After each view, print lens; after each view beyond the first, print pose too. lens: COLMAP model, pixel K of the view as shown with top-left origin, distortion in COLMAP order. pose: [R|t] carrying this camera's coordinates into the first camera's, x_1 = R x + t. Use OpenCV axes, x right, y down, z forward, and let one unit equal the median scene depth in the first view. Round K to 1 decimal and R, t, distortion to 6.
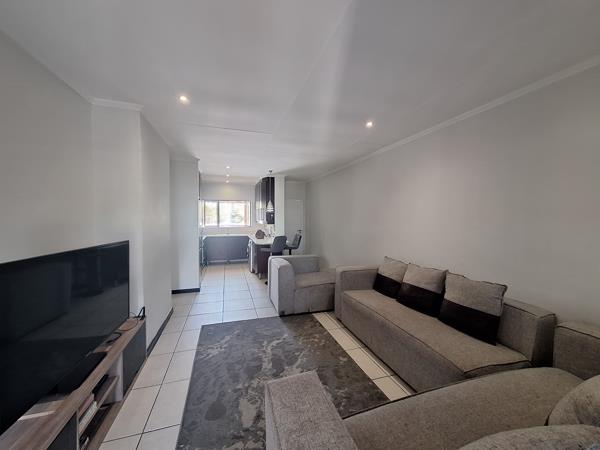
lens RADIAL K [[237.3, 0, 301.5], [0, 237.3, 224.5], [0, 0, 1]] dist [0.002023, 0.000936]
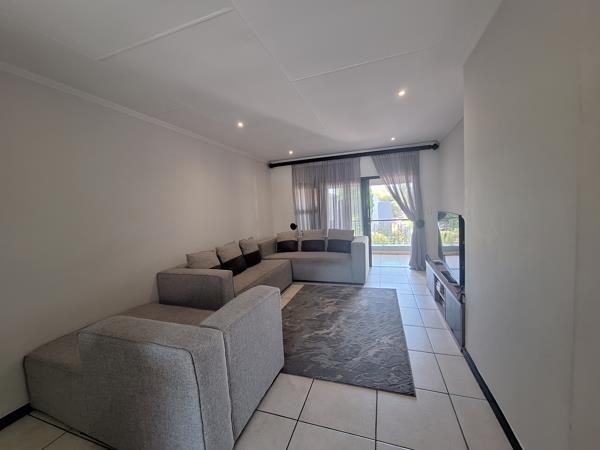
lens RADIAL K [[237.3, 0, 302.6], [0, 237.3, 225.9], [0, 0, 1]] dist [0.002023, 0.000936]
pose [[-0.805589, -0.008679, 0.592411, -0.668087], [0.066583, 0.992232, 0.105079, -0.038980], [-0.588721, 0.124095, -0.798754, 1.928338]]
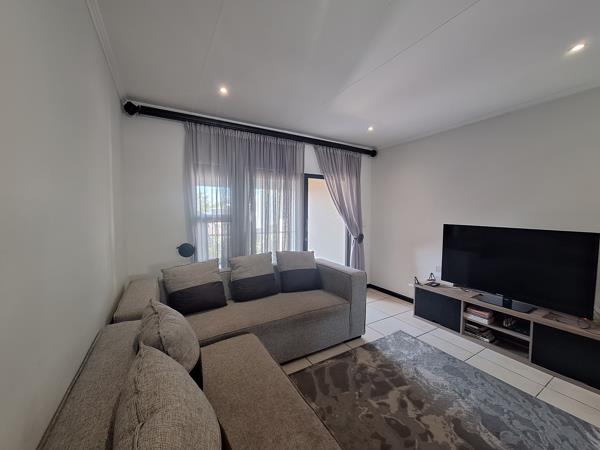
lens RADIAL K [[237.3, 0, 302.2], [0, 237.3, 225.4], [0, 0, 1]] dist [0.002023, 0.000936]
pose [[-0.974883, 0.006313, -0.222627, 0.447485], [-0.014283, 0.995768, 0.090783, -0.023719], [0.222258, 0.091683, -0.970668, 1.348207]]
